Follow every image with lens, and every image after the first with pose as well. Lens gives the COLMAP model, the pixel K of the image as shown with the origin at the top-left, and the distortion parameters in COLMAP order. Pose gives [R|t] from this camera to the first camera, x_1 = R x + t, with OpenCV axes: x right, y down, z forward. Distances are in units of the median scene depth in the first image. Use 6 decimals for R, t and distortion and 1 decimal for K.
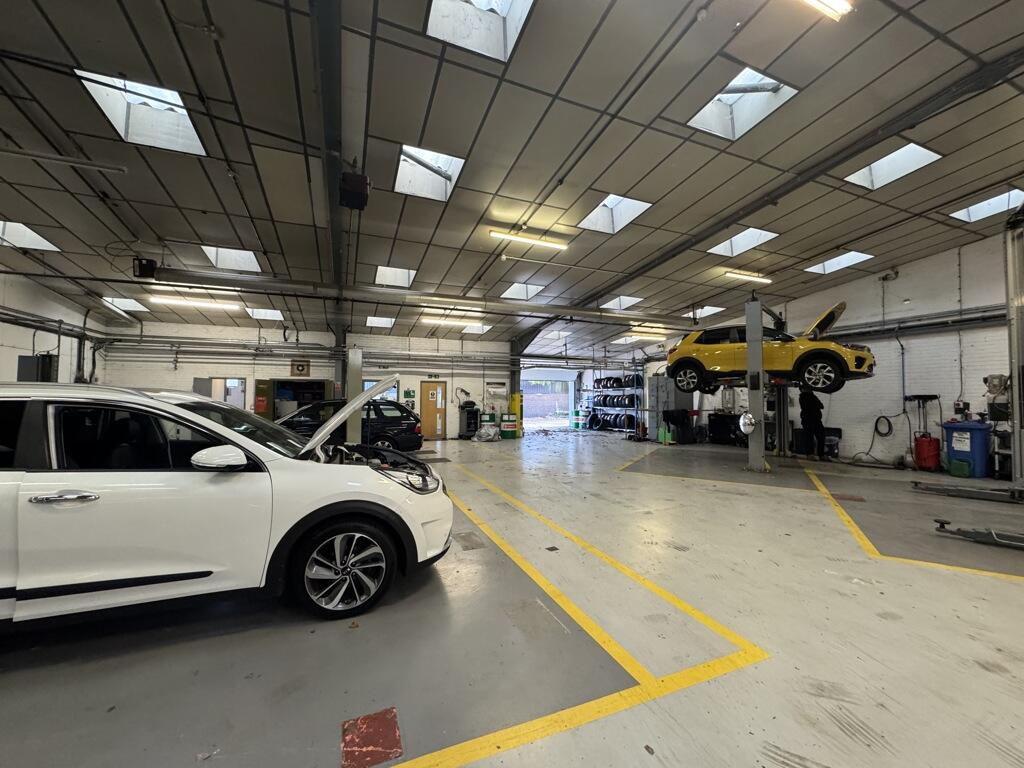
lens RADIAL K [[410.1, 0, 517.1], [0, 410.1, 386.5], [0, 0, 1]] dist [0.015642, -0.000142]
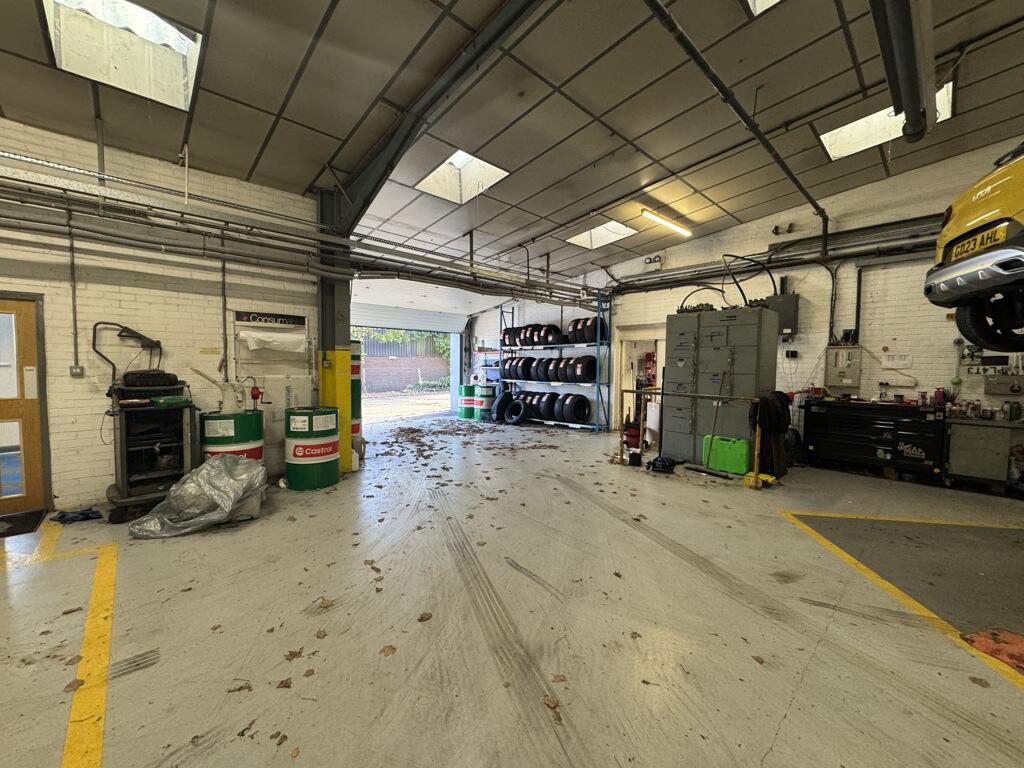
lens RADIAL K [[410.1, 0, 522.9], [0, 410.1, 384.9], [0, 0, 1]] dist [0.015642, -0.000142]
pose [[0.928627, -0.013944, 0.370751, 0.011297], [-0.015900, 0.996880, 0.077316, 0.015452], [-0.370673, -0.077693, 0.925508, 0.522012]]
